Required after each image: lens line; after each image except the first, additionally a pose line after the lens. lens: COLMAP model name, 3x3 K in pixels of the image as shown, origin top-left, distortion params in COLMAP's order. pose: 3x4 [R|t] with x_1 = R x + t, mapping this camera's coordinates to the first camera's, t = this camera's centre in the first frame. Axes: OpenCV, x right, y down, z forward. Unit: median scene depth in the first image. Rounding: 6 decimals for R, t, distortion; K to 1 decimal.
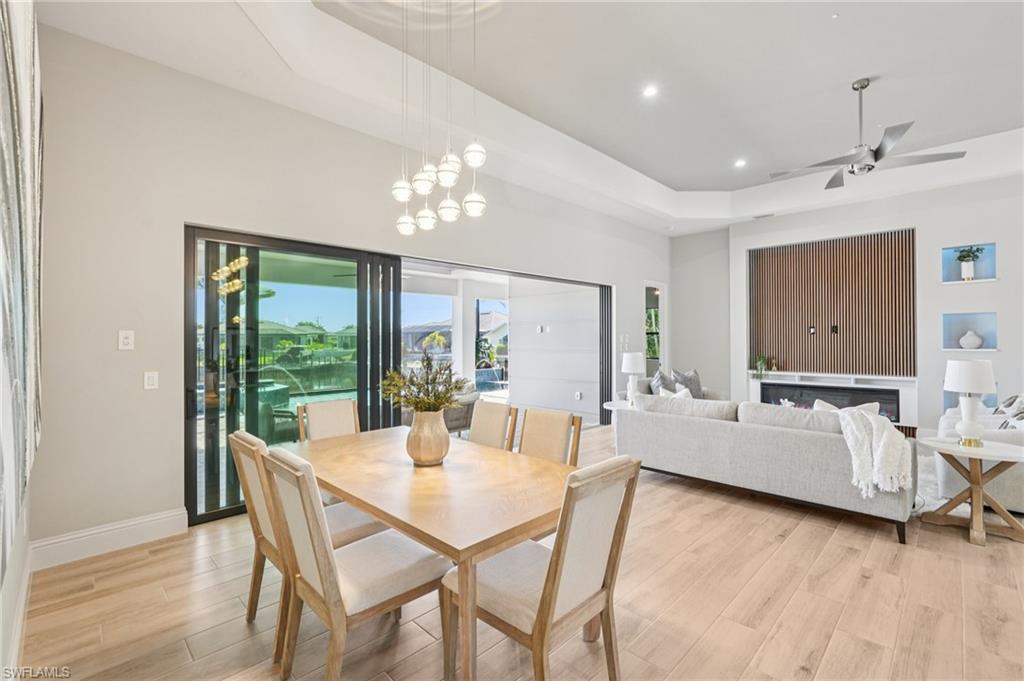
lens RADIAL K [[450.0, 0, 516.4], [0, 450.0, 340.5], [0, 0, 1]] dist [-0.012679, 0.006122]
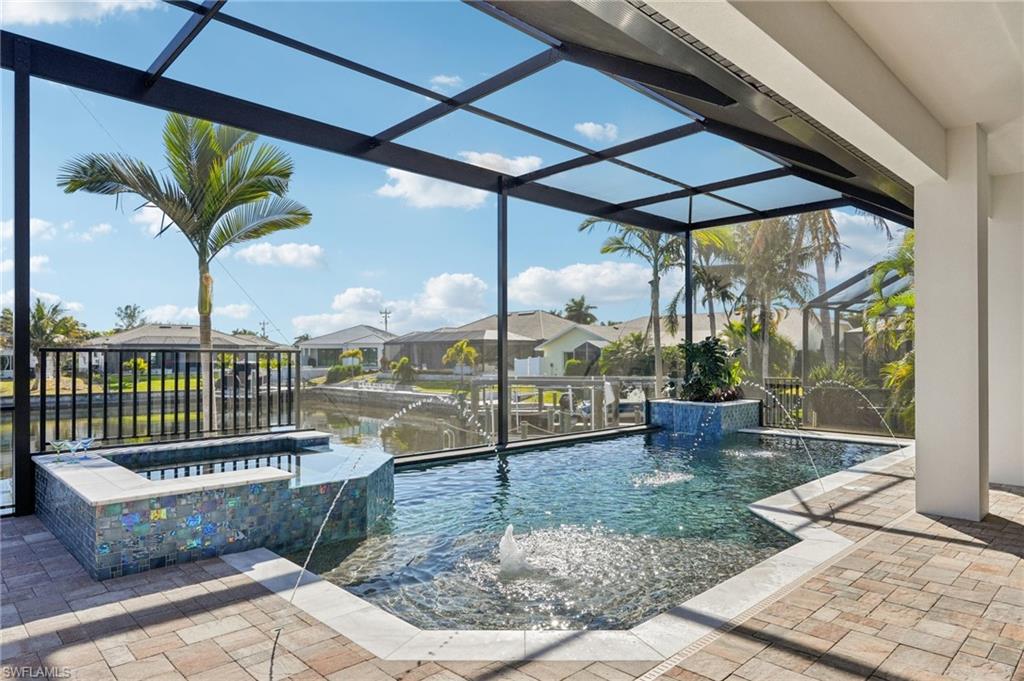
lens RADIAL K [[628.7, 0, 515.5], [0, 628.7, 347.2], [0, 0, 1]] dist [-0.002129, 0.002478]
pose [[0.999632, 0.001449, -0.027088, -0.073530], [-0.001898, 0.999861, -0.016559, 0.004877], [0.027060, 0.016605, 0.999496, 0.095862]]
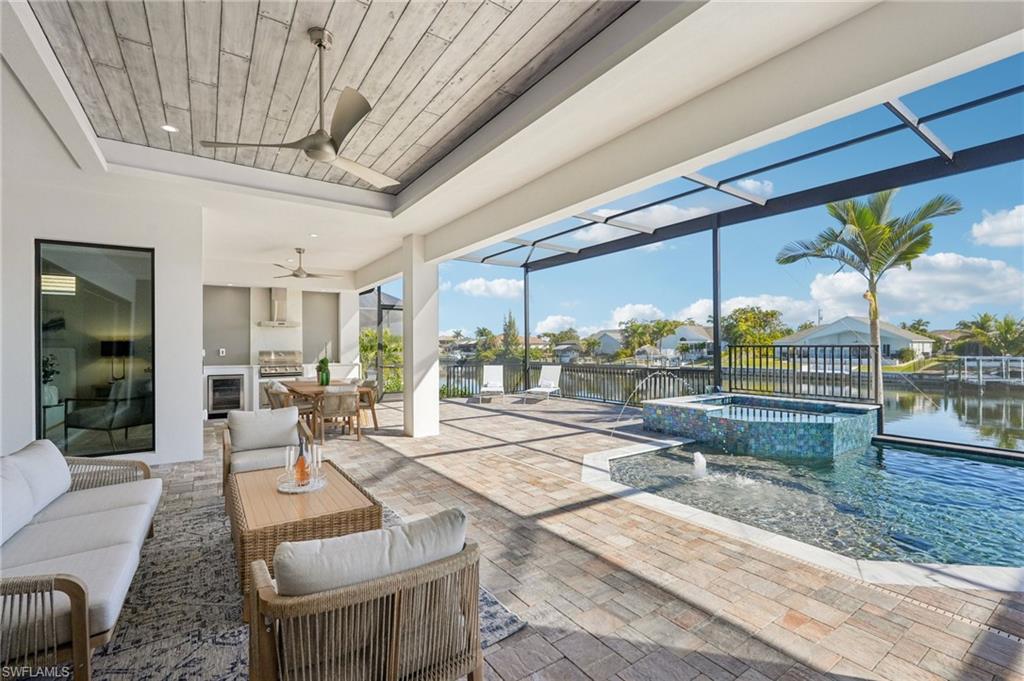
lens RADIAL K [[450.0, 0, 516.4], [0, 450.0, 343.6], [0, 0, 1]] dist [-0.012679, 0.006122]
pose [[-0.185737, -0.001066, -0.982599, 0.005523], [0.002377, 0.999996, -0.001534, 0.003217], [0.982597, -0.002621, -0.185734, 0.140551]]
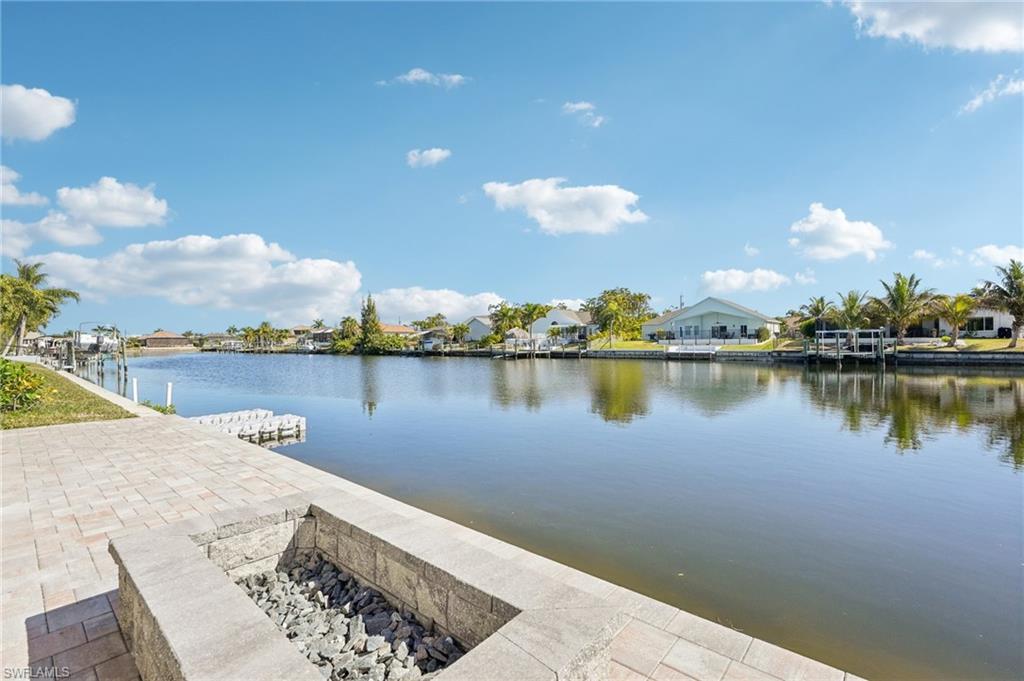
lens RADIAL K [[450.0, 0, 509.1], [0, 450.0, 337.6], [0, 0, 1]] dist [-0.012679, 0.006122]
pose [[0.058040, -0.000226, -0.998314, -0.157801], [0.009747, 0.999952, 0.000341, 0.029554], [0.998267, -0.009750, 0.058040, 0.181695]]
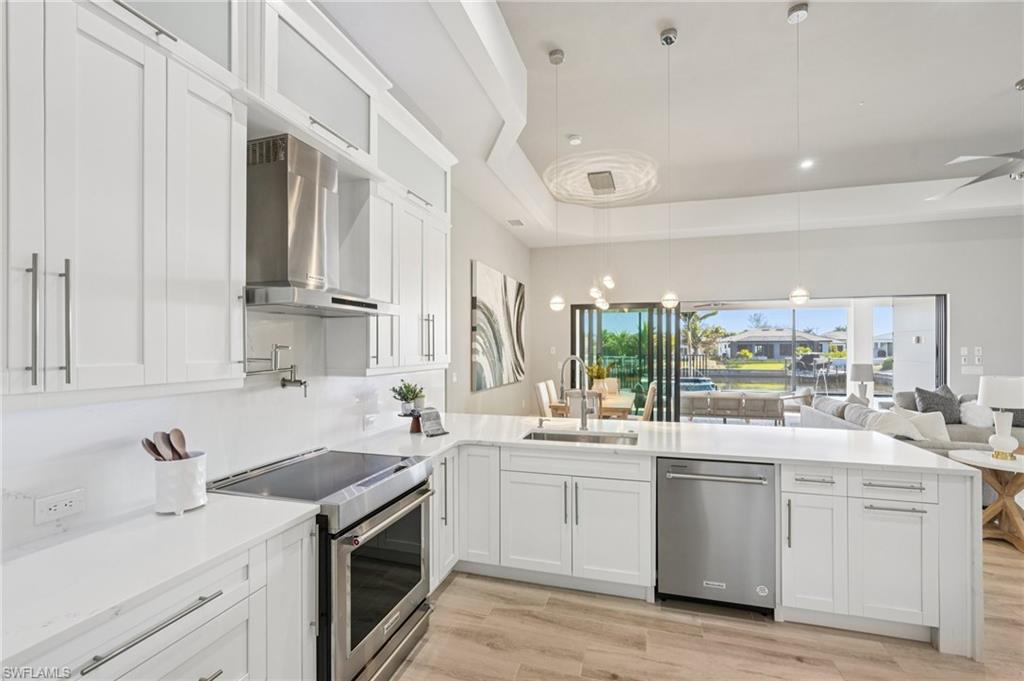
lens RADIAL K [[450.0, 0, 517.9], [0, 450.0, 344.4], [0, 0, 1]] dist [-0.012679, 0.006122]
pose [[0.470976, 0.000455, -0.882146, 0.071914], [-0.005344, 0.999983, -0.002337, -0.001399], [0.882130, 0.005815, 0.470970, -0.024572]]
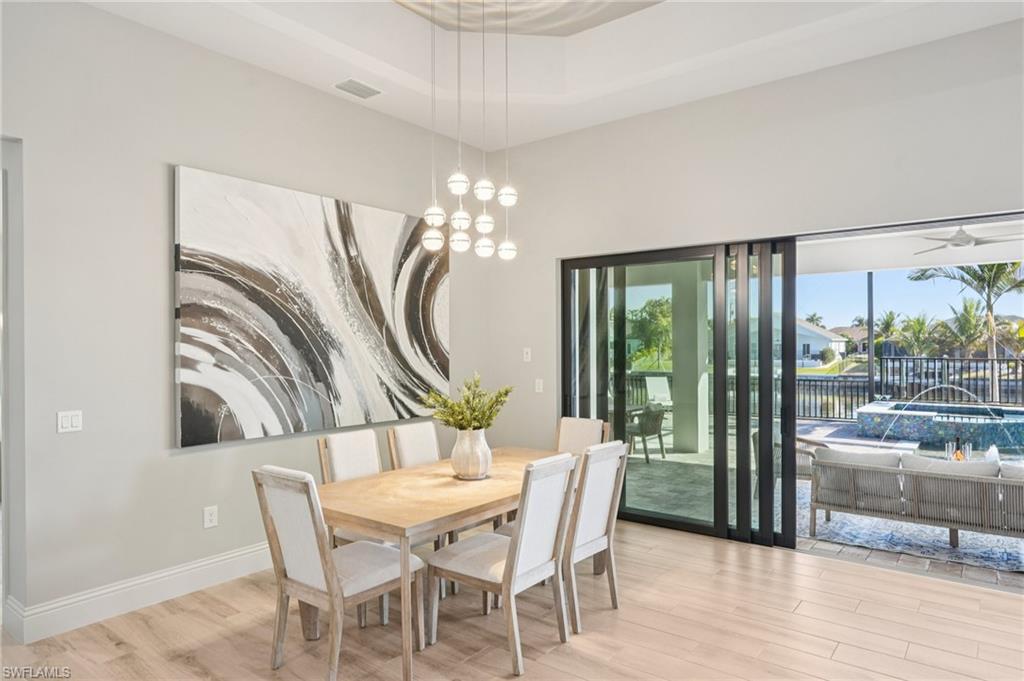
lens RADIAL K [[628.7, 0, 518.9], [0, 628.7, 344.2], [0, 0, 1]] dist [-0.002129, 0.002478]
pose [[0.123826, 0.005596, -0.992288, 0.049904], [0.001768, 0.999981, 0.005860, -0.002096], [0.992302, -0.002480, 0.123814, 0.035317]]
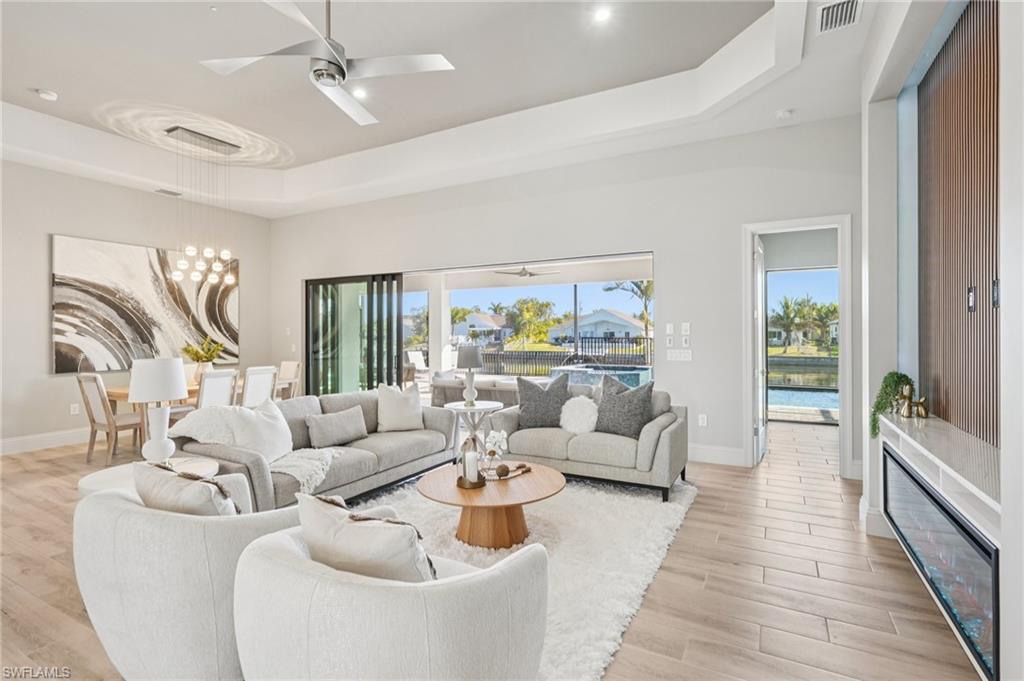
lens RADIAL K [[486.3, 0, 512.6], [0, 486.3, 332.5], [0, 0, 1]] dist [-0.005906, 0.000763]
pose [[0.280494, 0.006325, -0.959835, 0.100929], [-0.001256, 0.999980, 0.006223, -0.000596], [0.959855, -0.000540, 0.280497, 0.069240]]
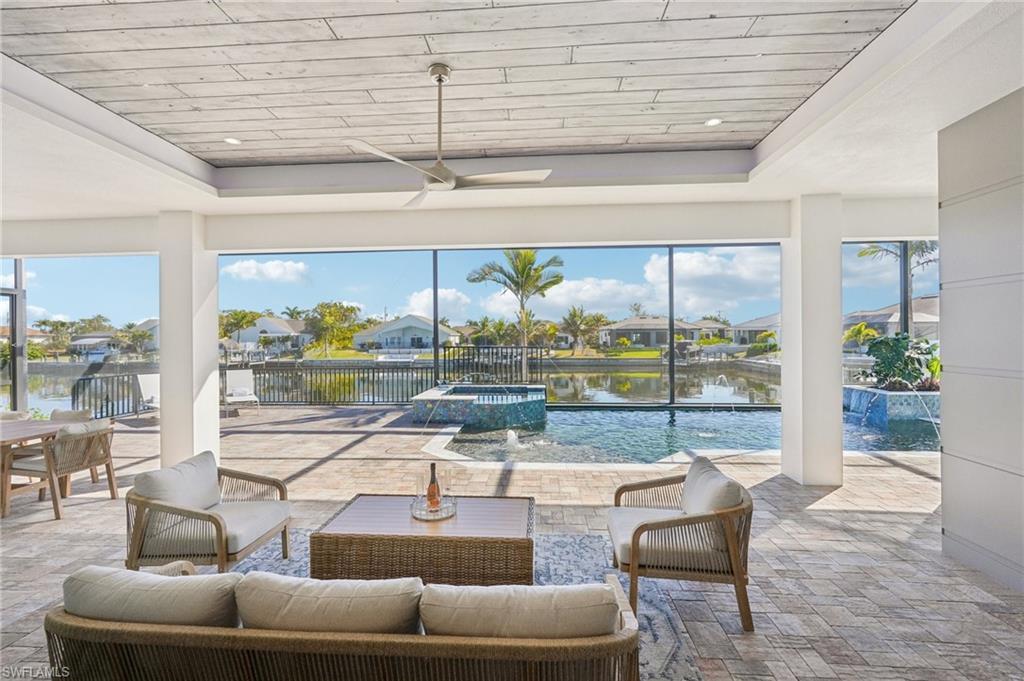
lens RADIAL K [[450.0, 0, 511.0], [0, 450.0, 335.9], [0, 0, 1]] dist [-0.012679, 0.006122]
pose [[0.648858, 0.000681, -0.760909, 0.004911], [0.000760, 0.999999, 0.001543, -0.000497], [0.760909, -0.001579, 0.648857, 0.088110]]
